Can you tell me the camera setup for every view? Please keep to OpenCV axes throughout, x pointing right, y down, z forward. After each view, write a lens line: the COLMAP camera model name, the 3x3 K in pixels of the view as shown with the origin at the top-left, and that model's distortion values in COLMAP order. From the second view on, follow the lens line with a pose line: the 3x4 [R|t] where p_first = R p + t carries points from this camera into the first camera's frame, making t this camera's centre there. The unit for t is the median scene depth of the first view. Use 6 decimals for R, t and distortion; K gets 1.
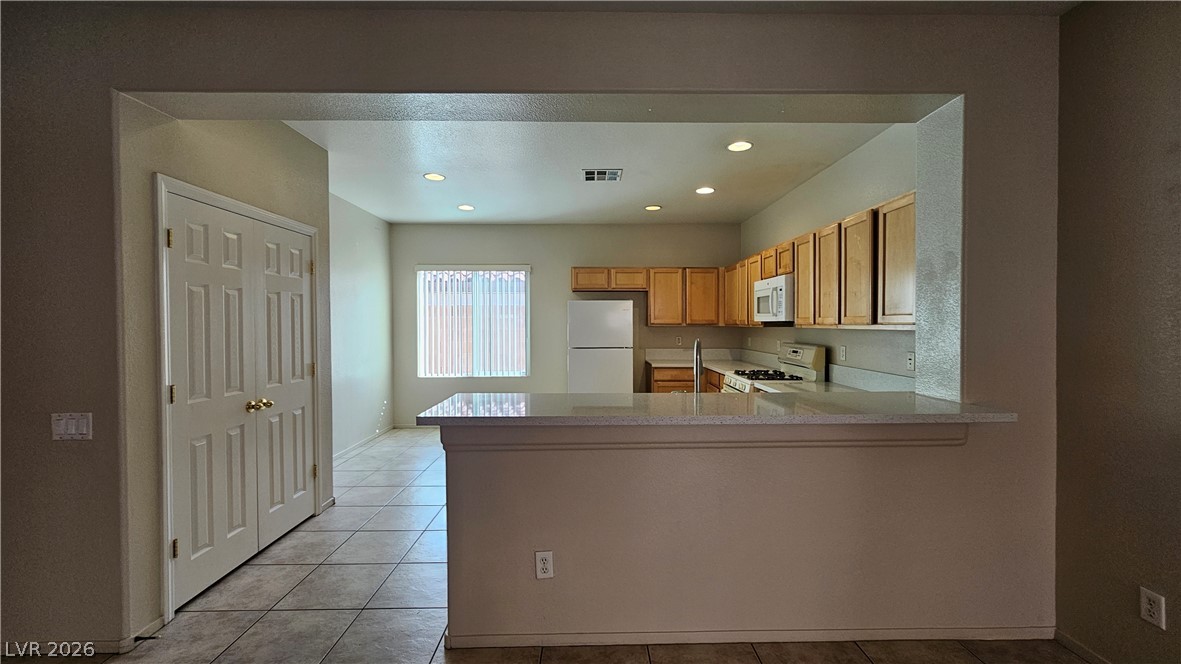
lens RADIAL K [[480.1, 0, 590.5], [0, 480.1, 332.0], [0, 0, 1]] dist [-0.001963, -0.000038]
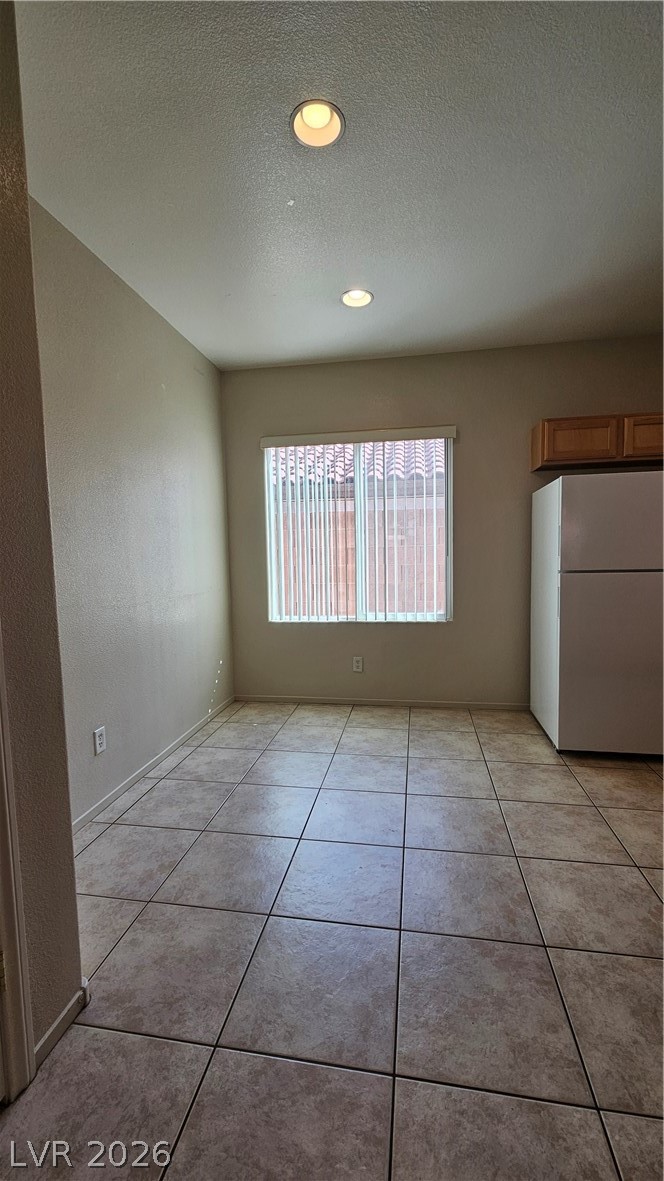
lens RADIAL K [[480.1, 0, 332.0], [0, 480.1, 590.5], [0, 0, 1]] dist [-0.001963, -0.000038]
pose [[0.983018, -0.004567, -0.183451, -0.172687], [0.015594, 0.998153, 0.058711, 0.018933], [0.182844, -0.060575, 0.981274, 0.424172]]
